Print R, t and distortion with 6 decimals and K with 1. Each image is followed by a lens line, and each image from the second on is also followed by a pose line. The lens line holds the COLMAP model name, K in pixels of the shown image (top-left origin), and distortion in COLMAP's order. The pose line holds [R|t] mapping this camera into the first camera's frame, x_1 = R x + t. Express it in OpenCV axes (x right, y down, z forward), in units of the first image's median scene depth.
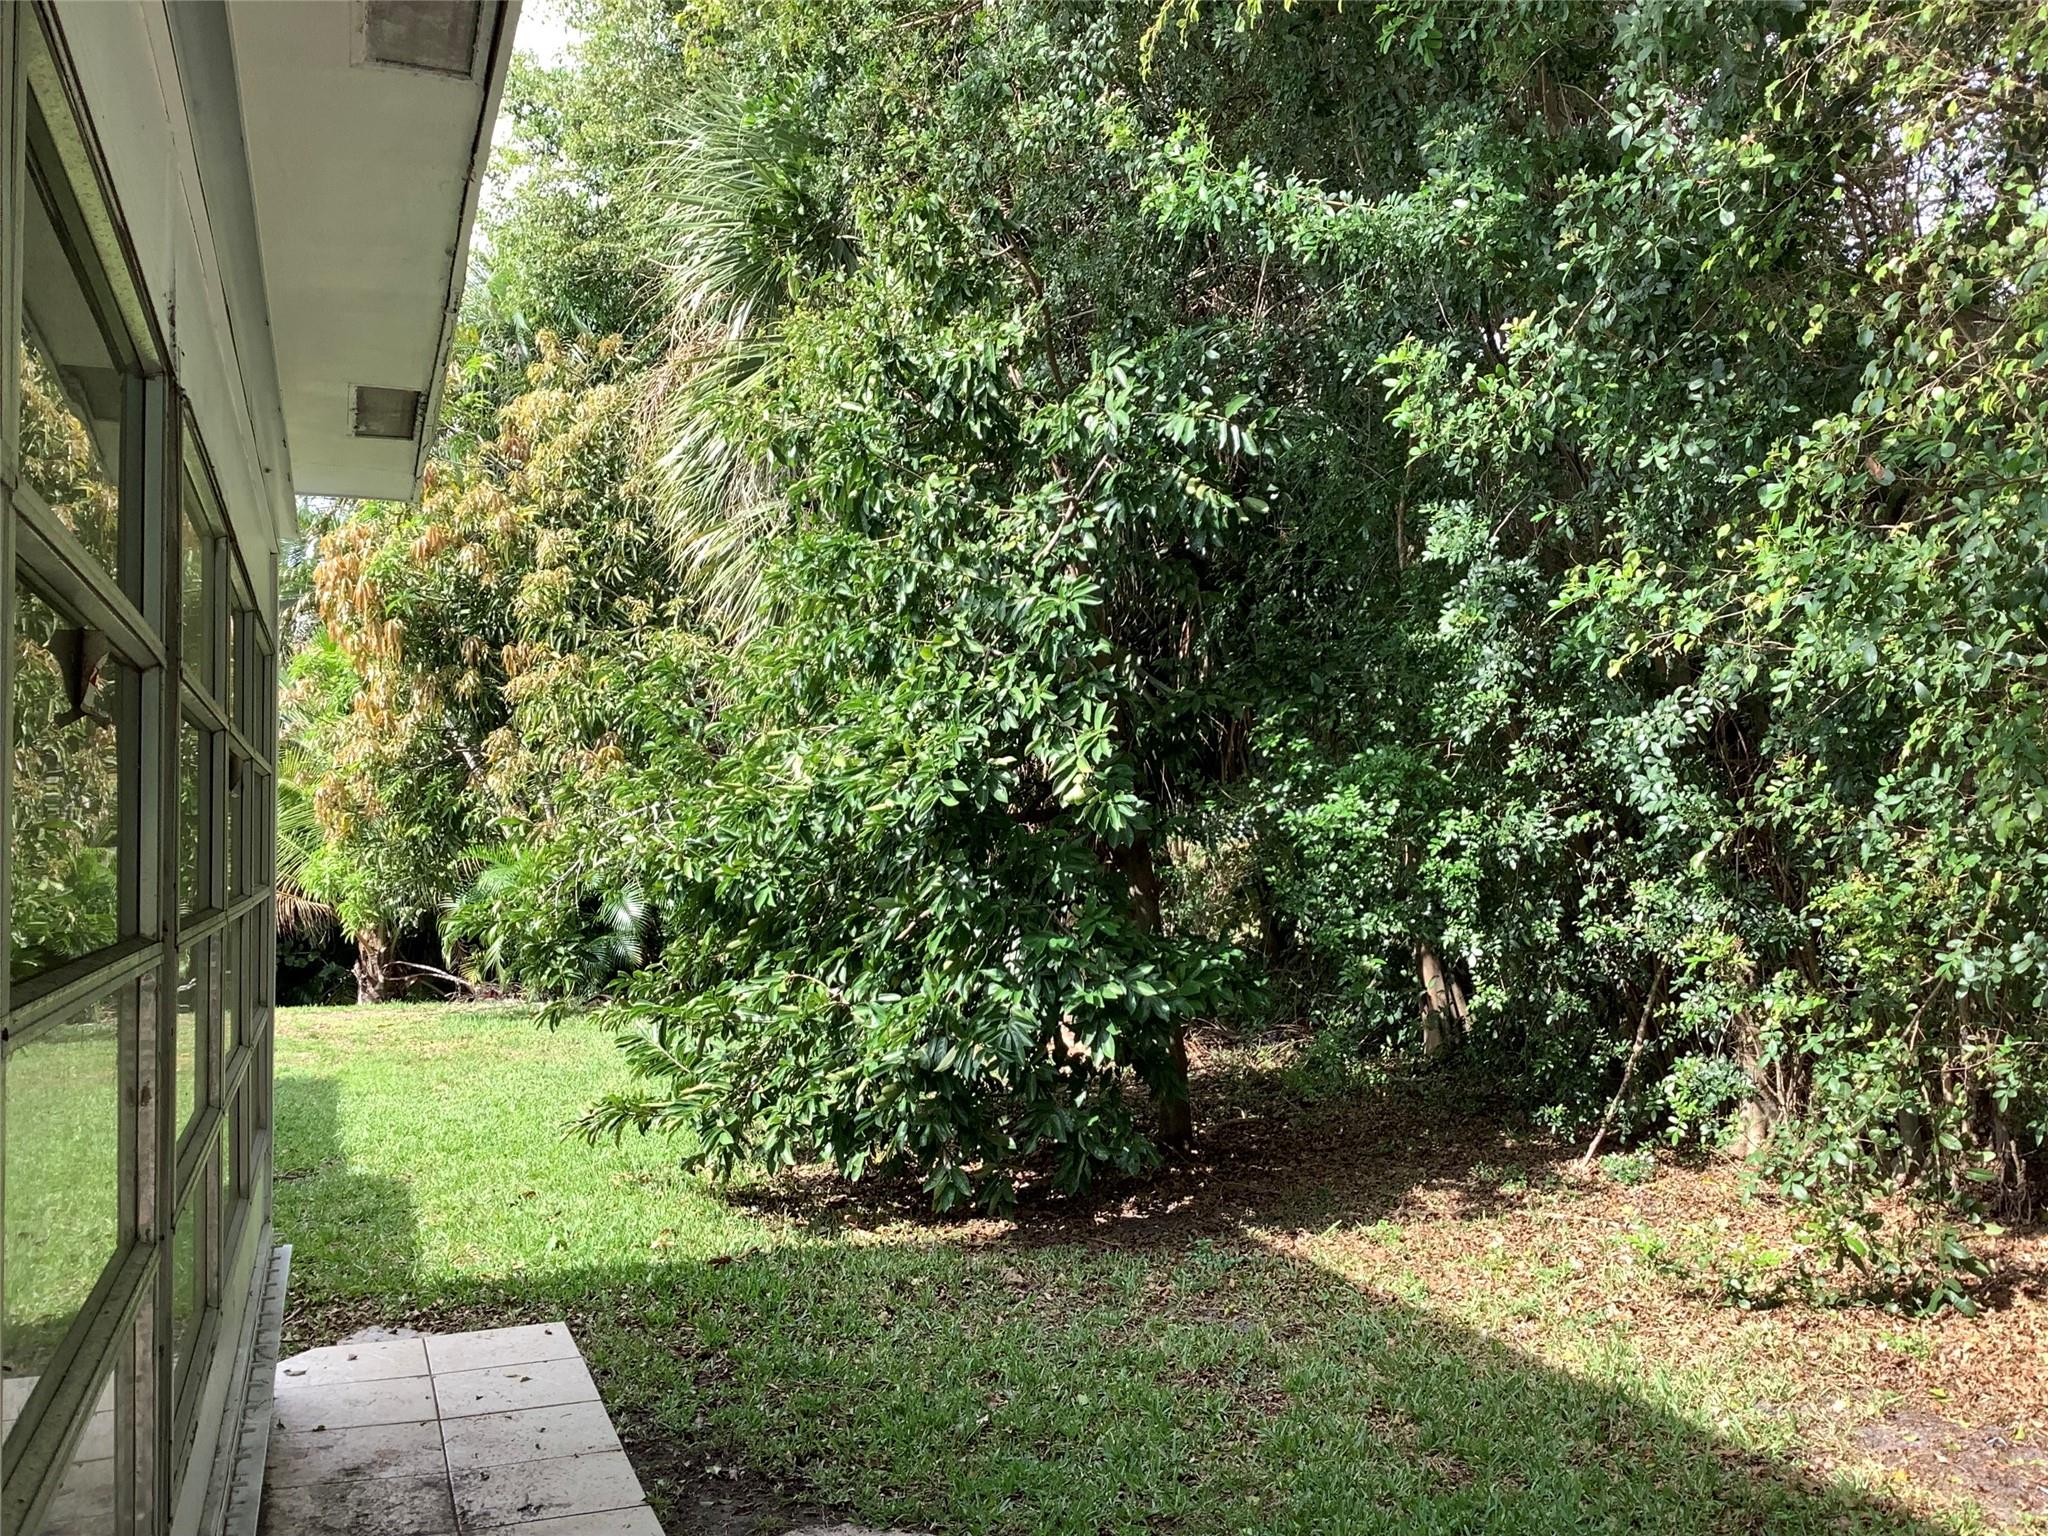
lens RADIAL K [[1808.8, 0, 1036.5], [0, 1808.8, 755.4], [0, 0, 1]] dist [0.043971, -0.108113]
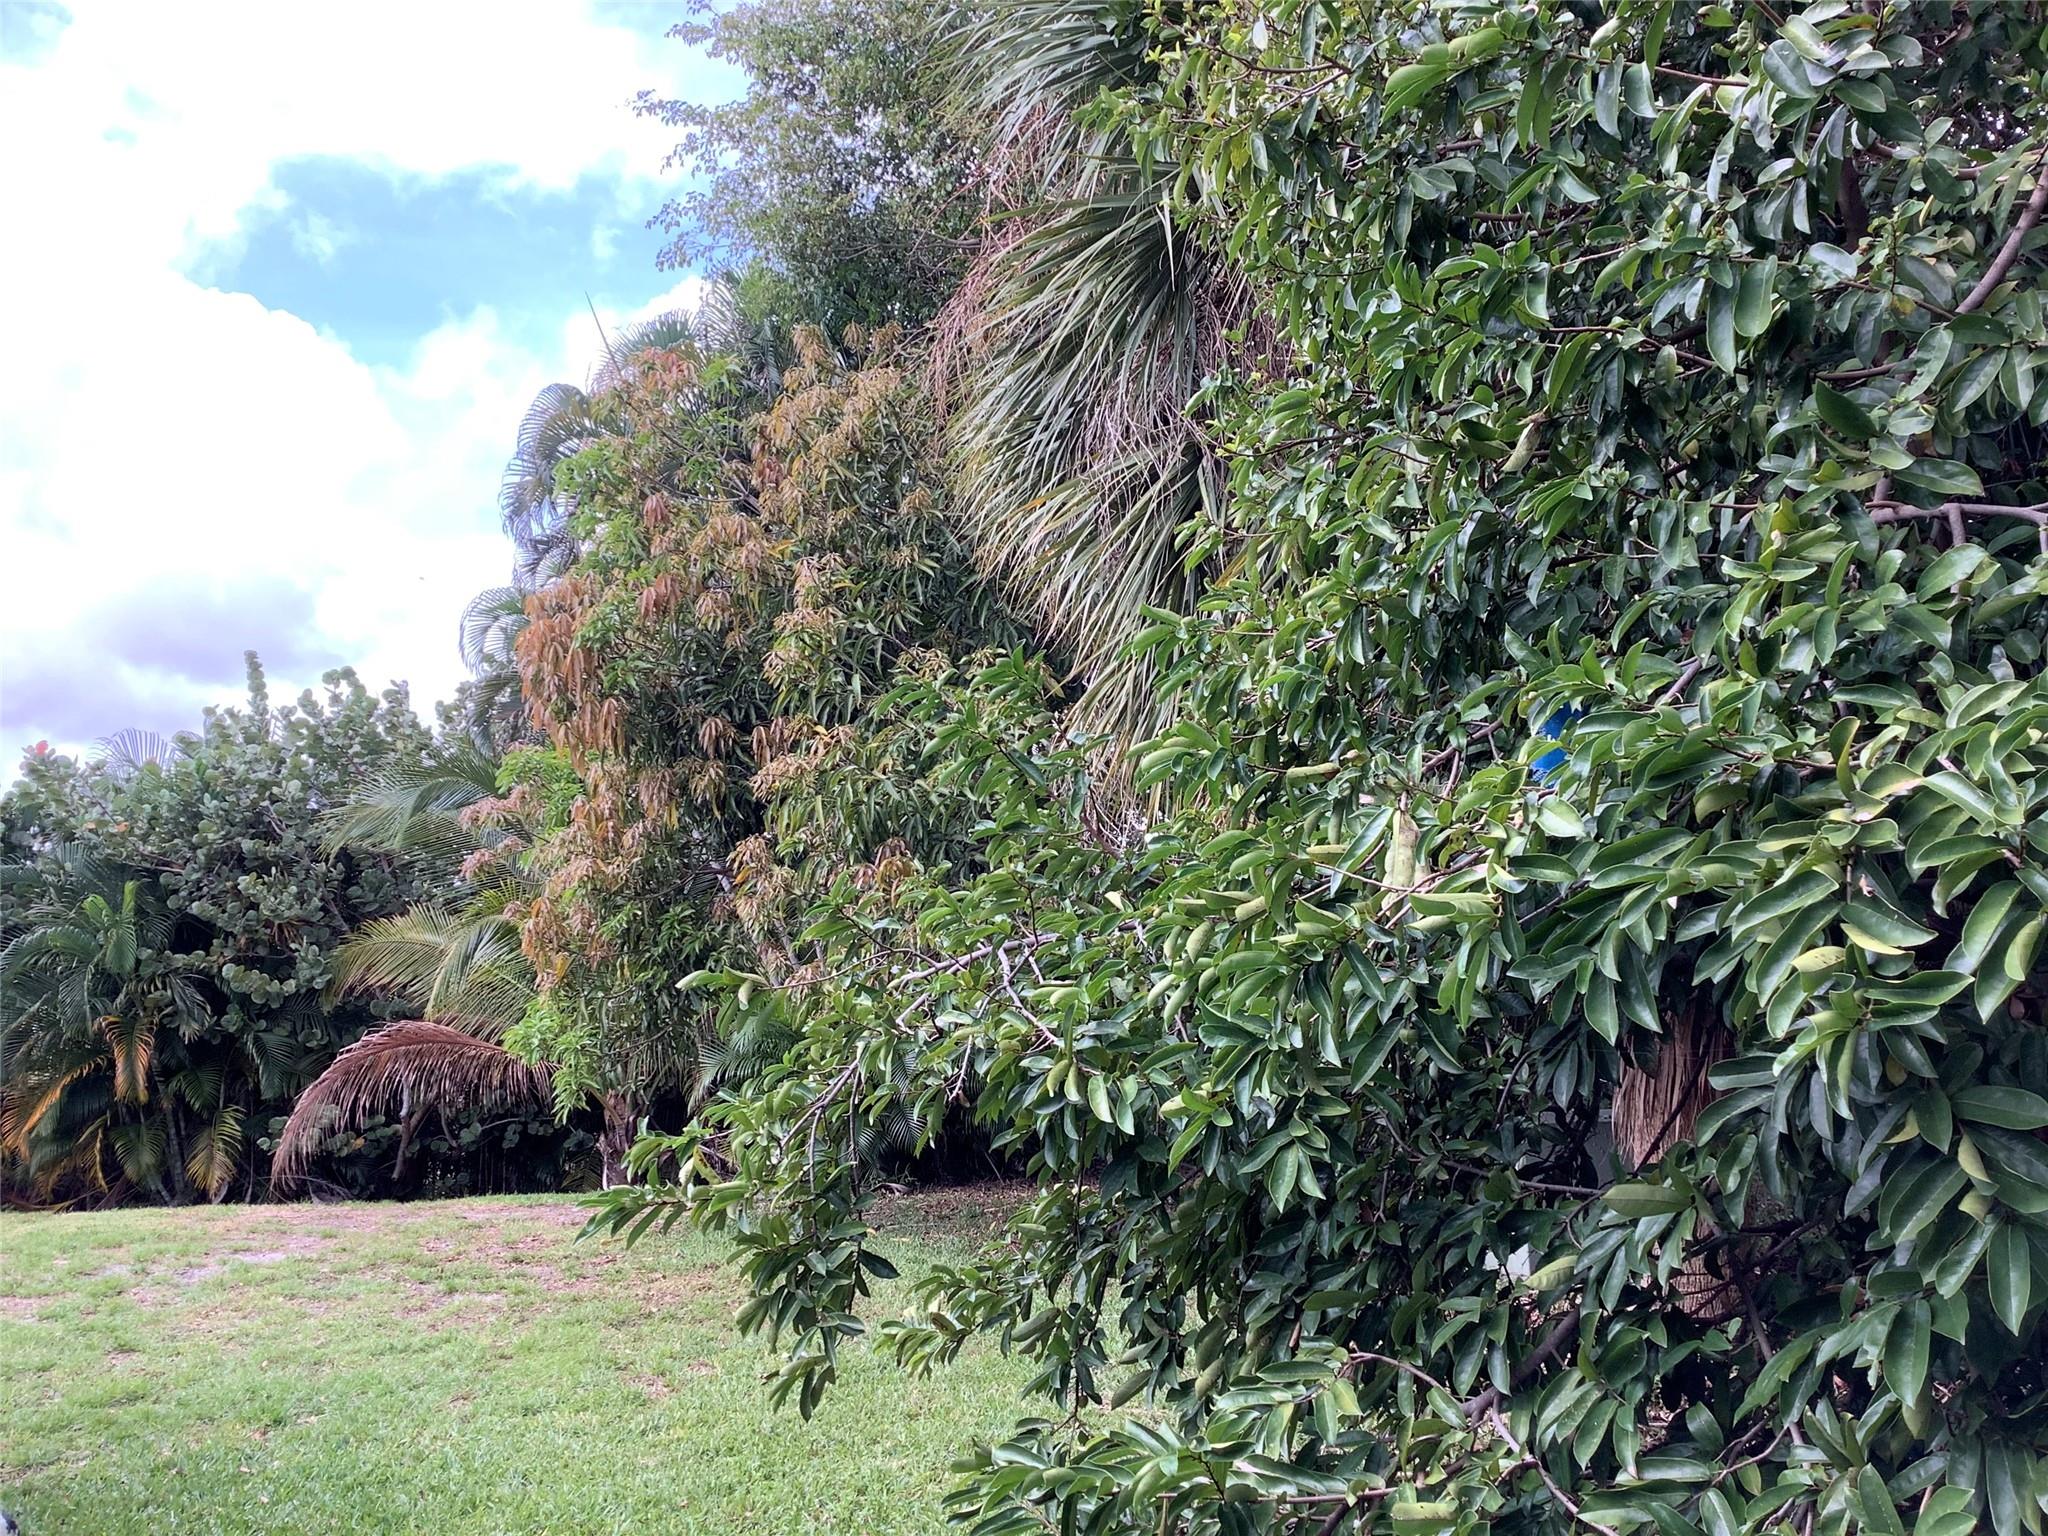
lens RADIAL K [[1808.8, 0, 1011.8], [0, 1808.8, 751.8], [0, 0, 1]] dist [0.043971, -0.108113]
pose [[0.986764, -0.032676, -0.158834, -0.133829], [0.021551, 0.997225, -0.071263, 0.010272], [0.160722, 0.066897, 0.984730, 0.535971]]
